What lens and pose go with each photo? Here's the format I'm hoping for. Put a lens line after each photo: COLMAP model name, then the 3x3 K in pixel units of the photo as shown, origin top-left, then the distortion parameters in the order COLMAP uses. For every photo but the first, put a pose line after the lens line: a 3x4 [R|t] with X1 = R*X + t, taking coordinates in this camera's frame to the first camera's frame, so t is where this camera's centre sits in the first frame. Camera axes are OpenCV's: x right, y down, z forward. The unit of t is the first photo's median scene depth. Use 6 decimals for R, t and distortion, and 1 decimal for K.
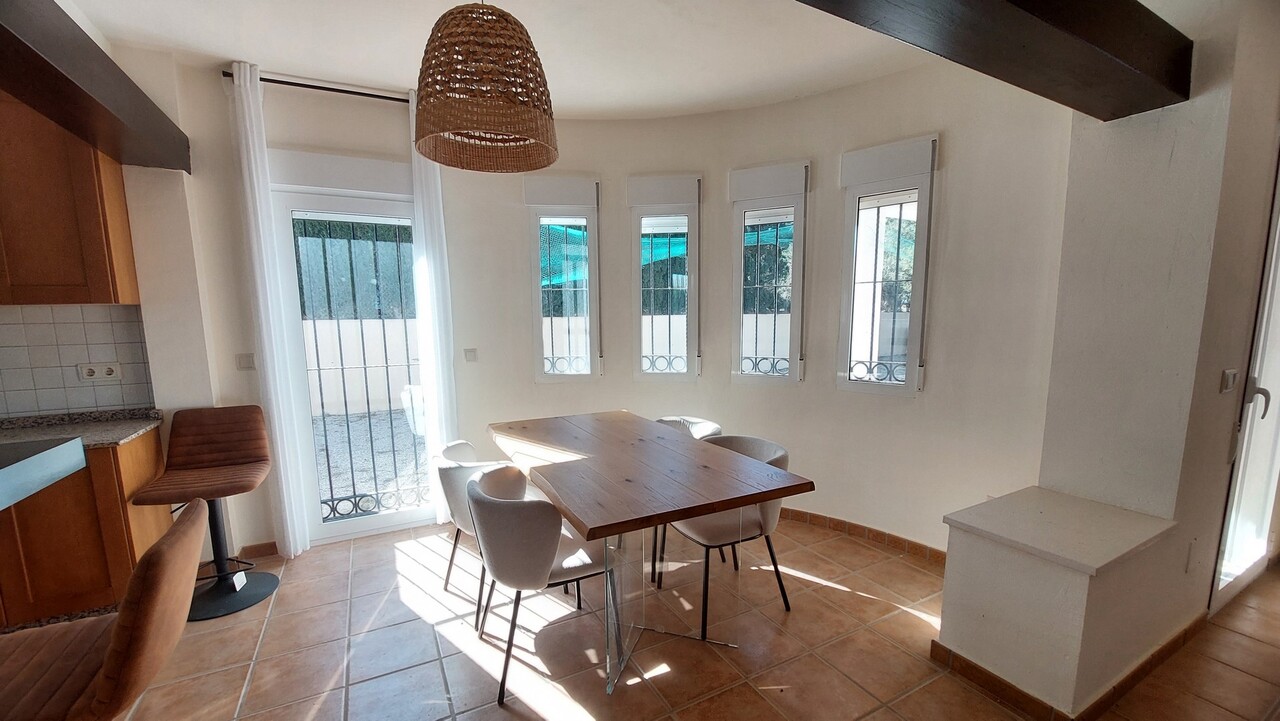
lens RADIAL K [[501.4, 0, 634.8], [0, 501.4, 382.8], [0, 0, 1]] dist [-0.010541, -0.000086]
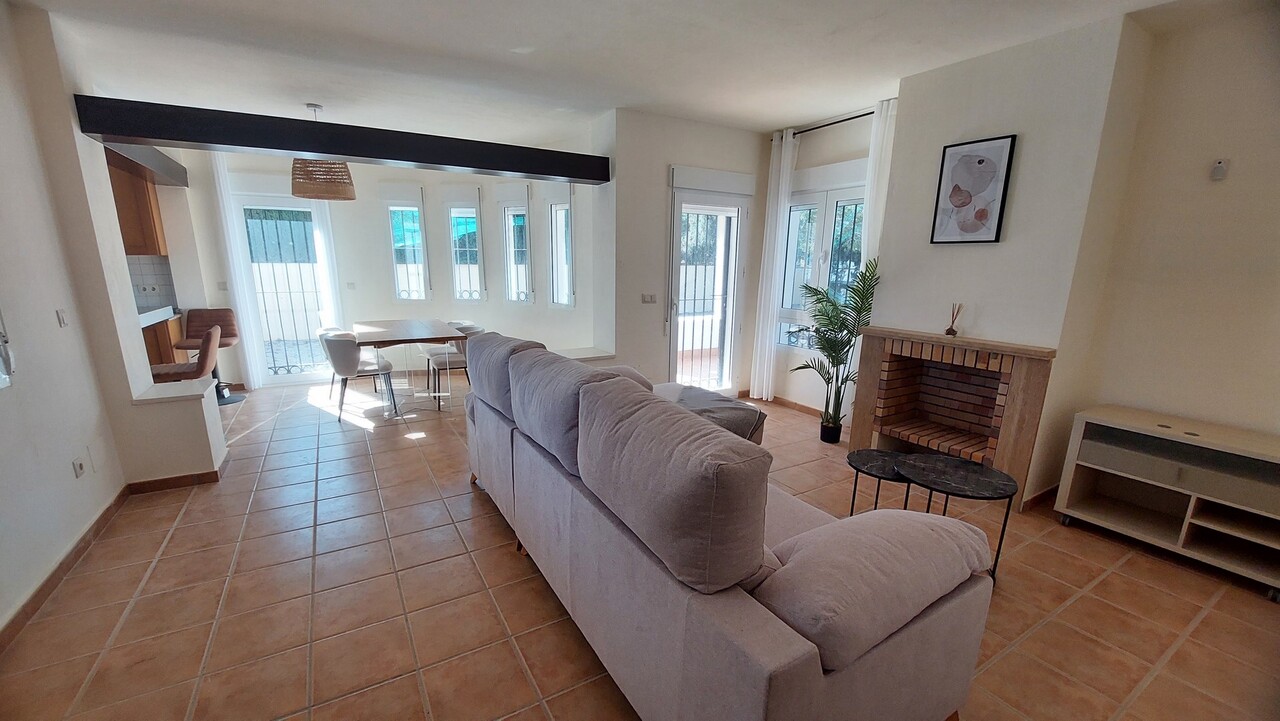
lens RADIAL K [[503.3, 0, 633.5], [0, 503.3, 383.3], [0, 0, 1]] dist [-0.019226, -0.000455]
pose [[0.998501, 0.013355, 0.053086, 0.657405], [-0.018497, 0.995056, 0.097576, 0.107870], [-0.051520, -0.098411, 0.993811, -0.952368]]
